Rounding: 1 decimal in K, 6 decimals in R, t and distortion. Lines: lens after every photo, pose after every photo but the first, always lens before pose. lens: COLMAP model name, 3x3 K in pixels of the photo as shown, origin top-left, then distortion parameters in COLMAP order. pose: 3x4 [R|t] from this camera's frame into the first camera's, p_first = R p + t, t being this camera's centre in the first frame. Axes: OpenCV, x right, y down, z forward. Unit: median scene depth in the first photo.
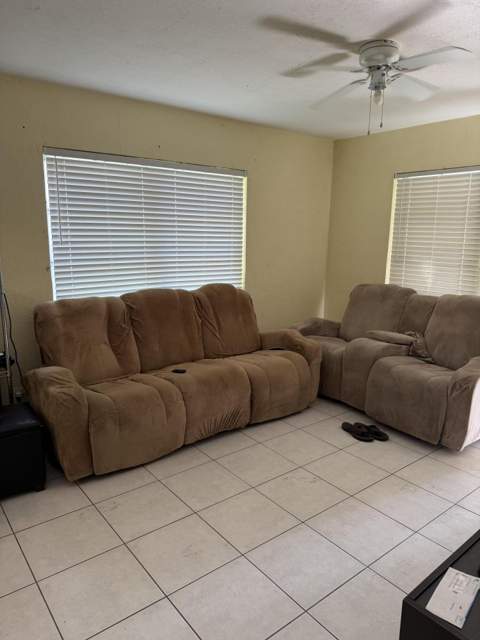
lens RADIAL K [[445.0, 0, 240.0], [0, 445.0, 320.0], [0, 0, 1]] dist [0.046906, -0.060096]
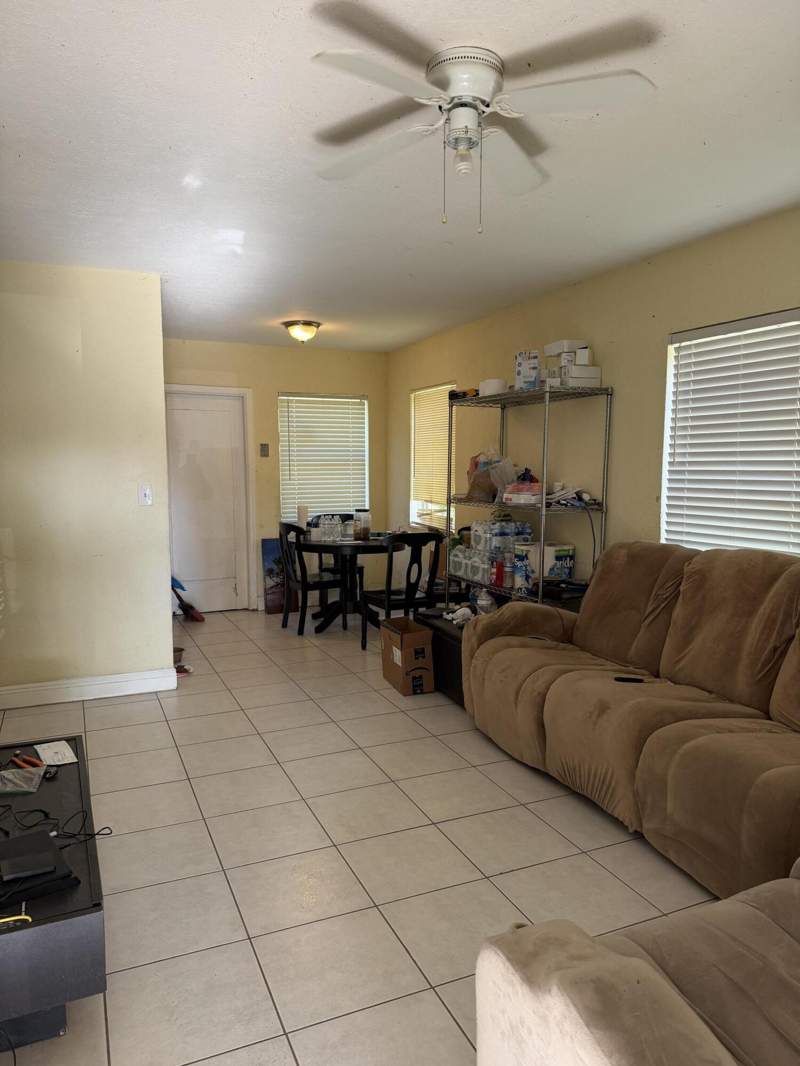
lens RADIAL K [[741.2, 0, 400.0], [0, 741.2, 533.0], [0, 0, 1]] dist [0.046906, -0.060096]
pose [[-0.249543, 0.099948, -0.963192, 0.850931], [-0.168824, 0.974936, 0.144906, -0.163826], [0.953534, 0.198770, -0.226415, 0.880287]]
